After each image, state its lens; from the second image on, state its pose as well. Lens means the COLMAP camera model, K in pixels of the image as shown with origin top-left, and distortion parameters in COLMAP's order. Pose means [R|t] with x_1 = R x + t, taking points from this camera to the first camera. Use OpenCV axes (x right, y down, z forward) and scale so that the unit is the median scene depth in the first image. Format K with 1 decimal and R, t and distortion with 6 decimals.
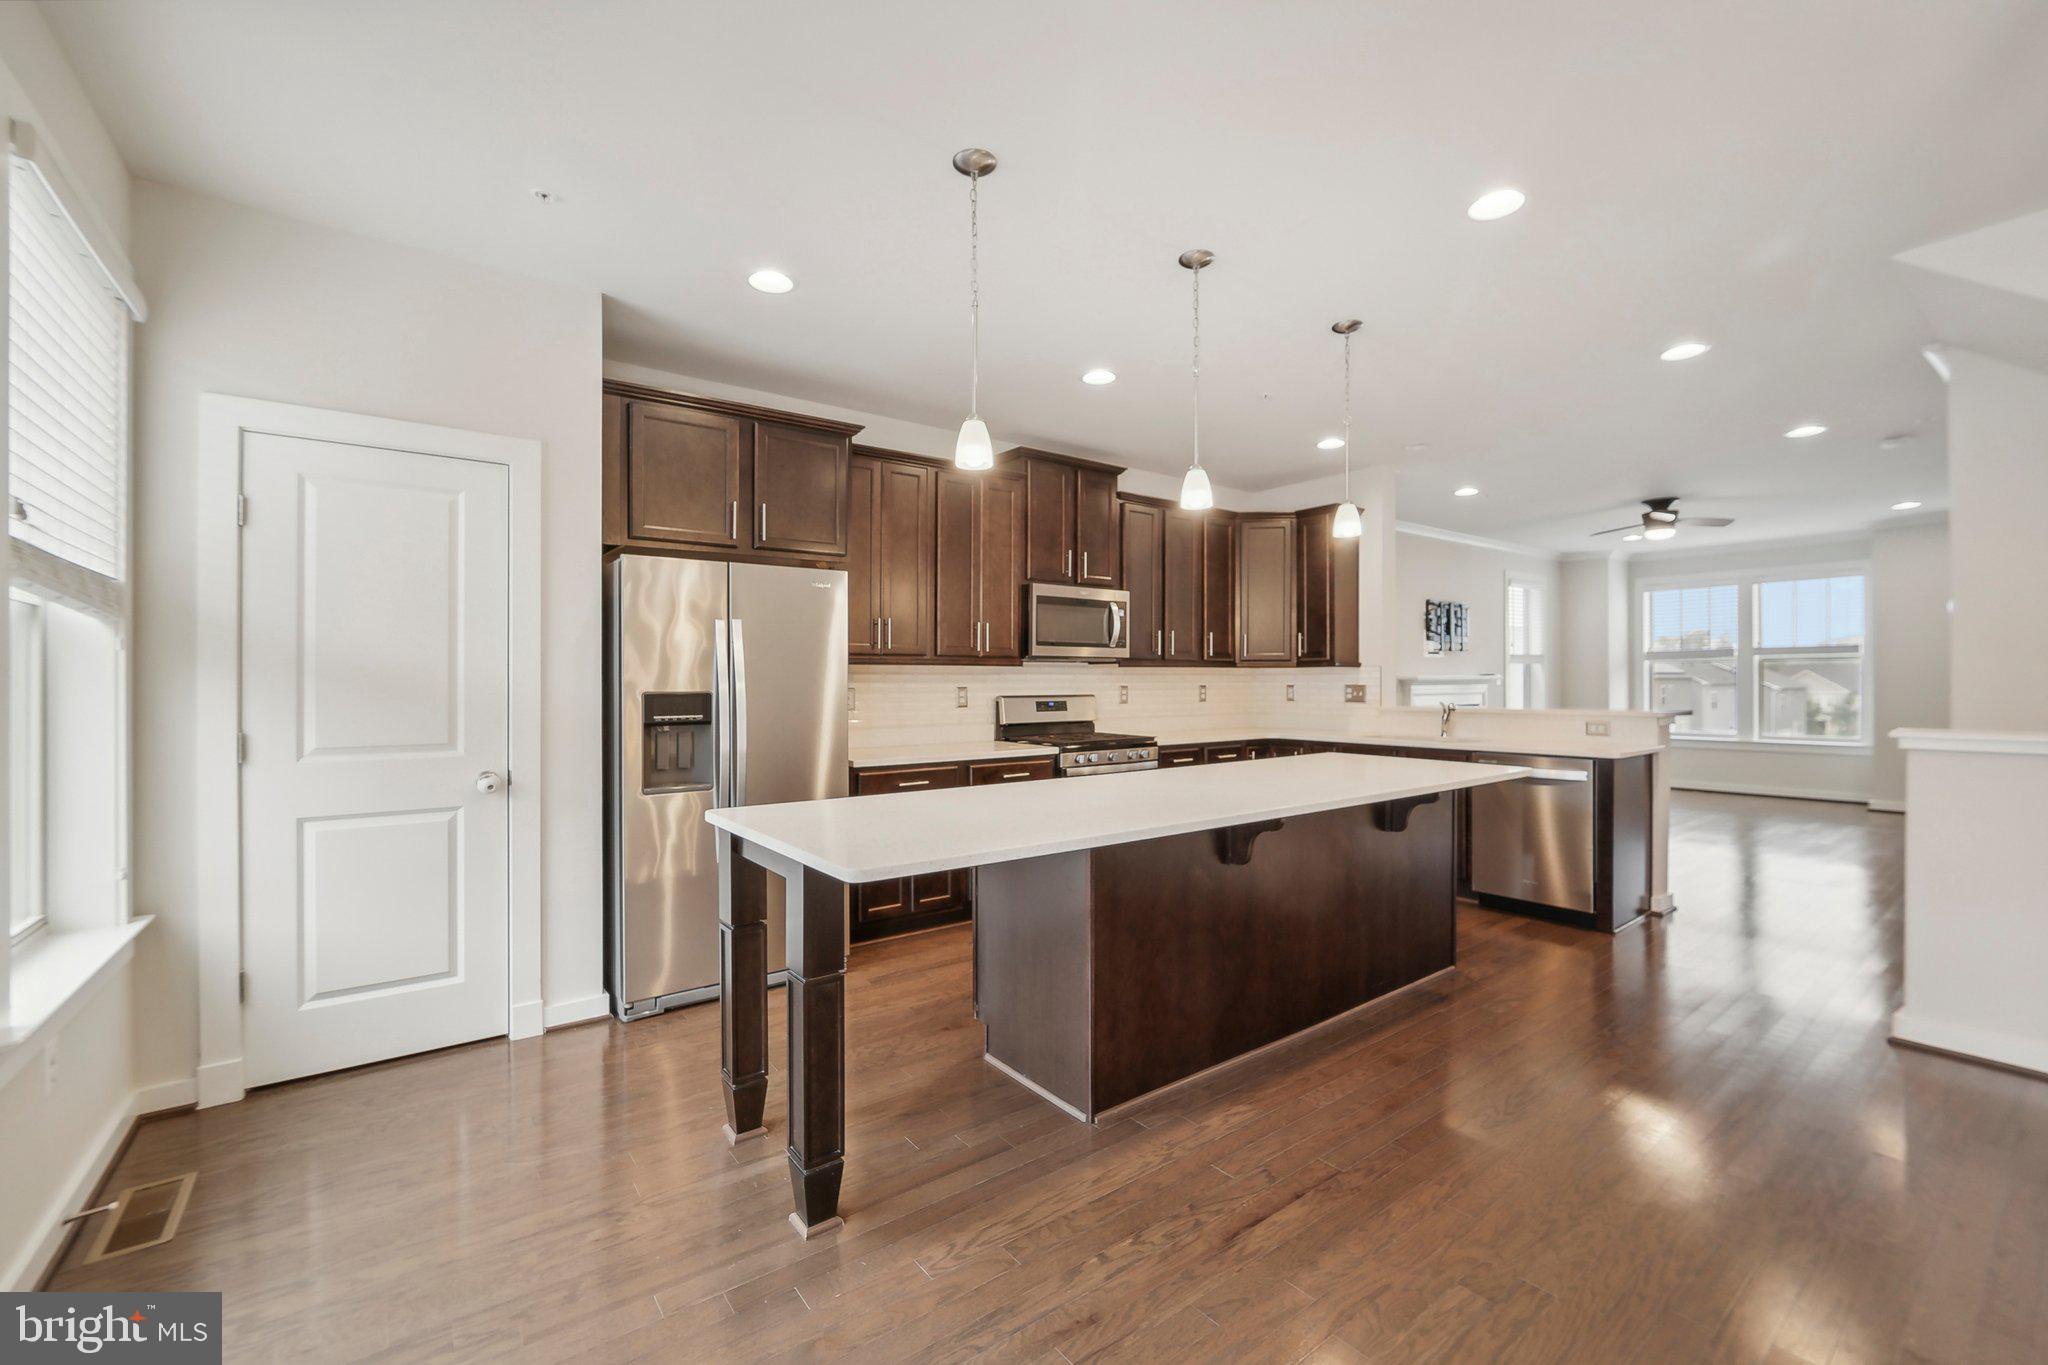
lens RADIAL K [[851.5, 0, 1032.3], [0, 851.5, 679.0], [0, 0, 1]] dist [-0.003118, -0.000312]
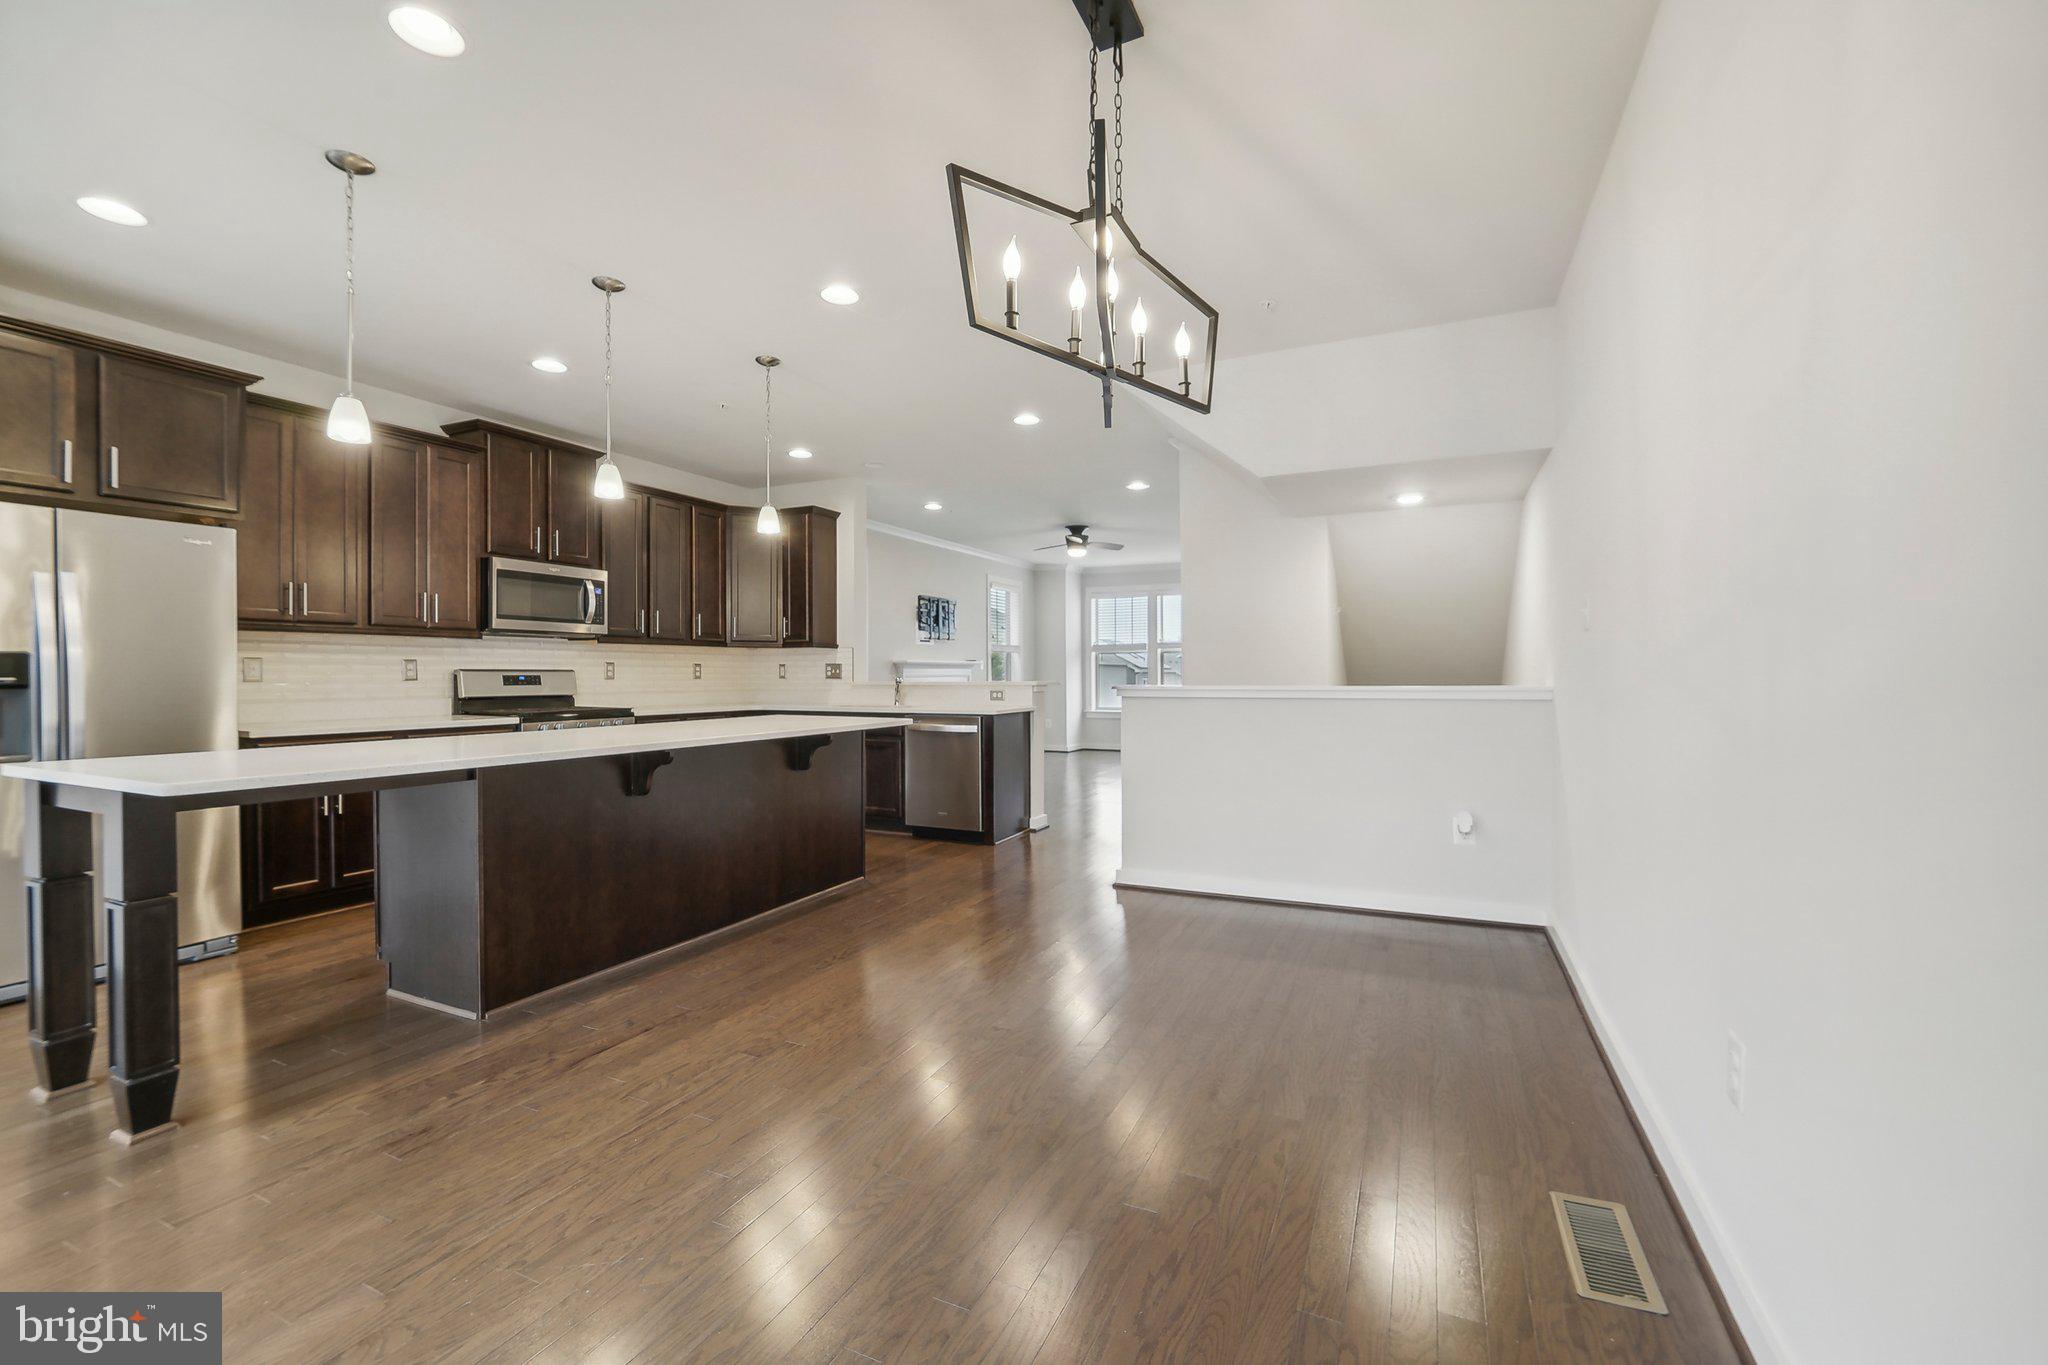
lens RADIAL K [[844.5, 0, 1039.2], [0, 844.5, 682.6], [0, 0, 1]] dist [-0.013621, -0.000045]
pose [[0.881812, -0.002789, 0.471594, 0.104990], [-0.002592, 0.999939, 0.010760, 0.024934], [-0.471595, -0.010711, 0.881750, -0.187846]]
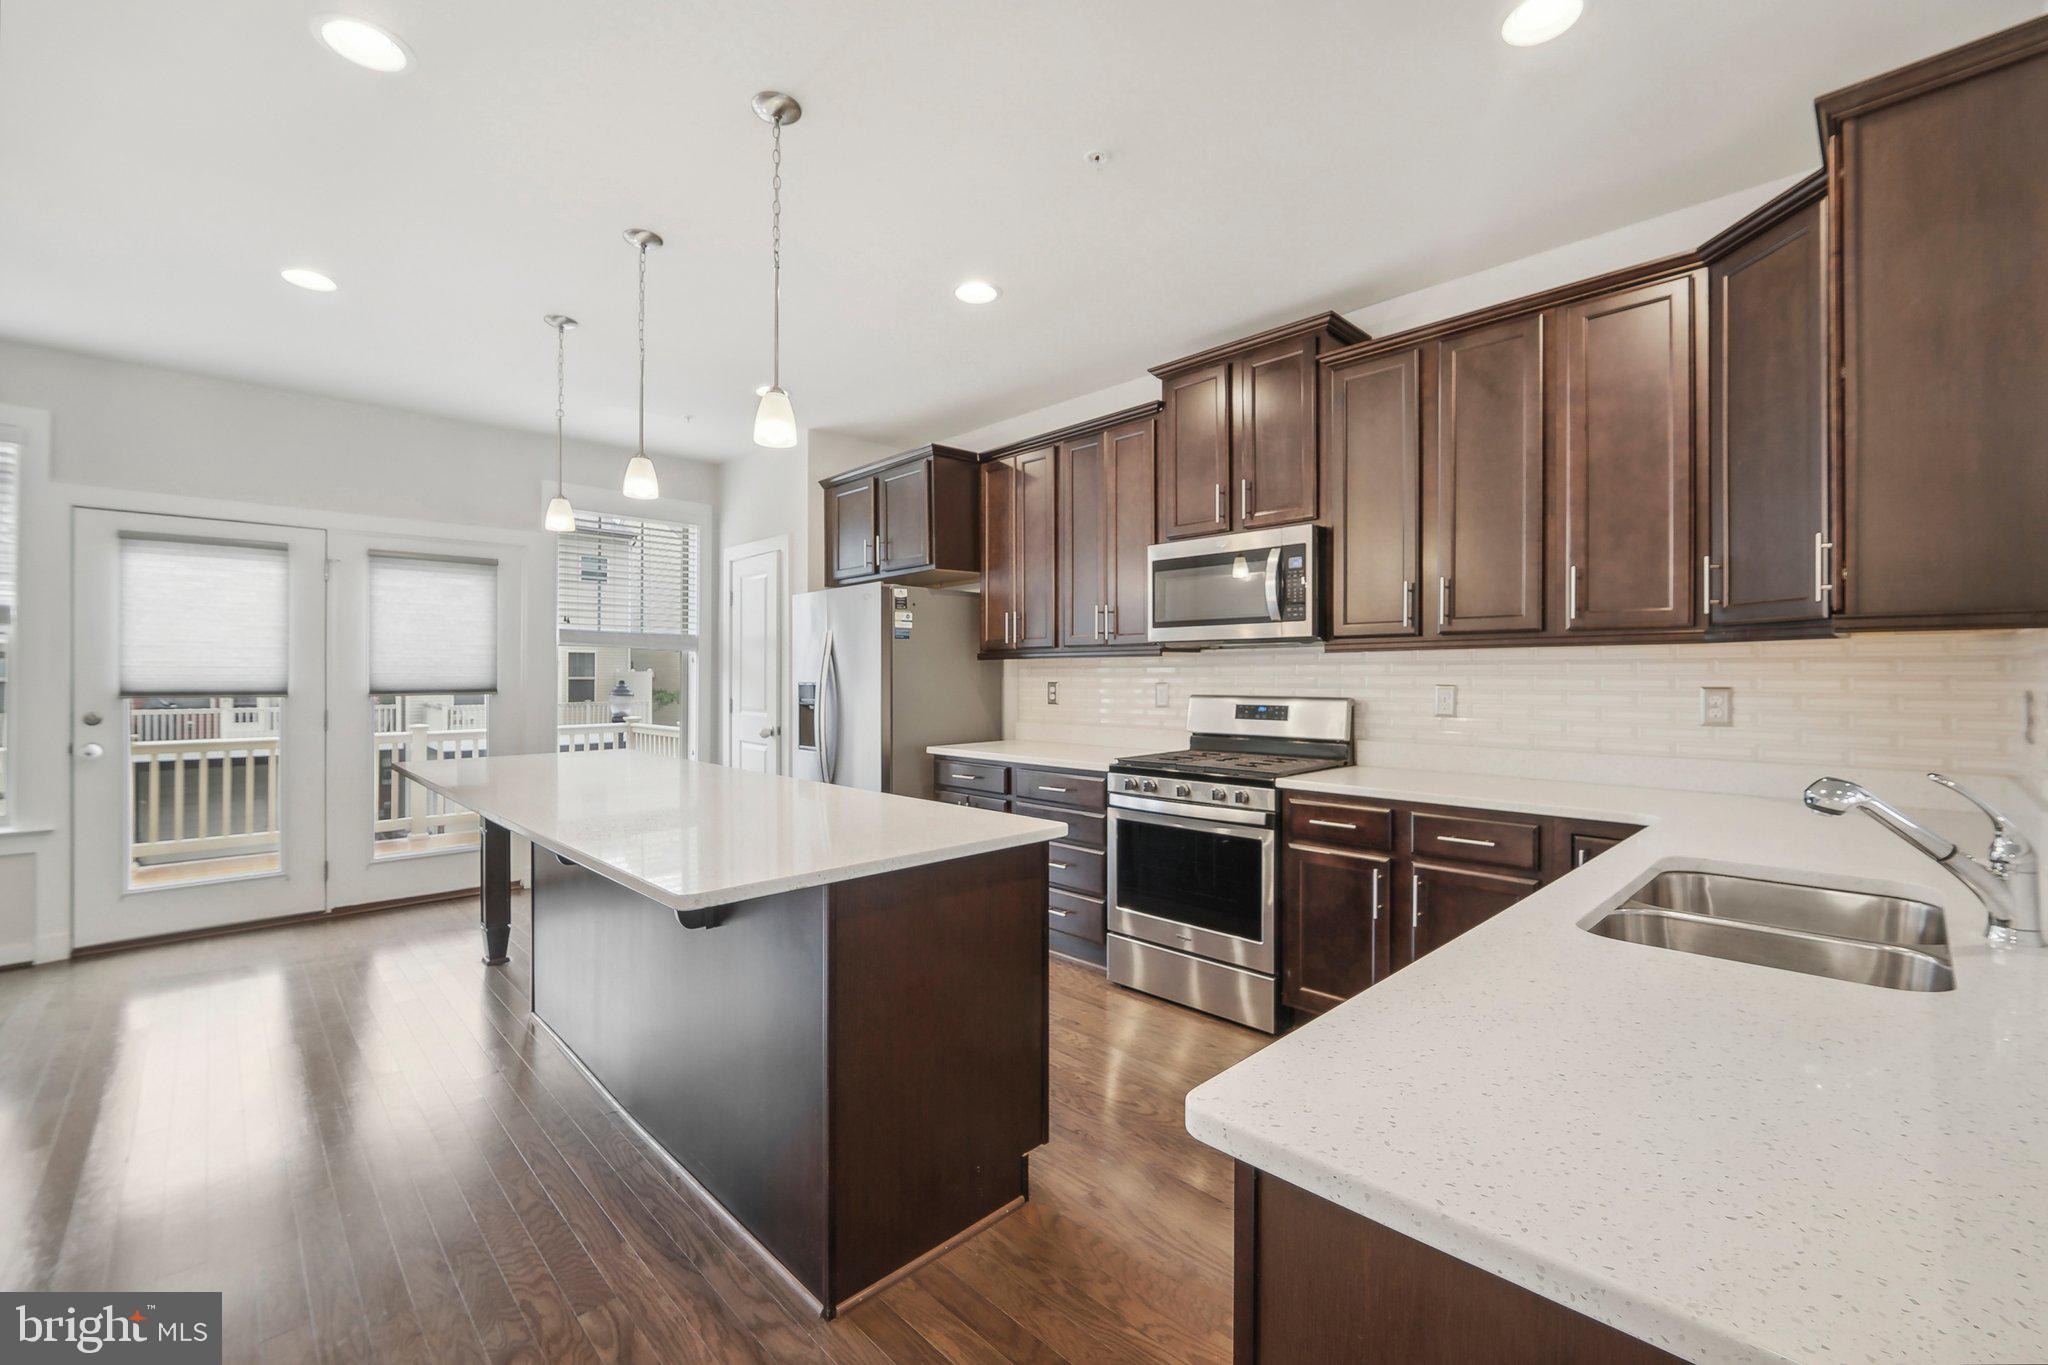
lens RADIAL K [[851.5, 0, 1032.3], [0, 851.5, 679.0], [0, 0, 1]] dist [-0.003118, -0.000312]
pose [[0.123289, -0.002050, -0.992369, 0.760513], [-0.000252, 0.999998, -0.002097, 0.007514], [0.992371, 0.000509, 0.123288, 0.820754]]
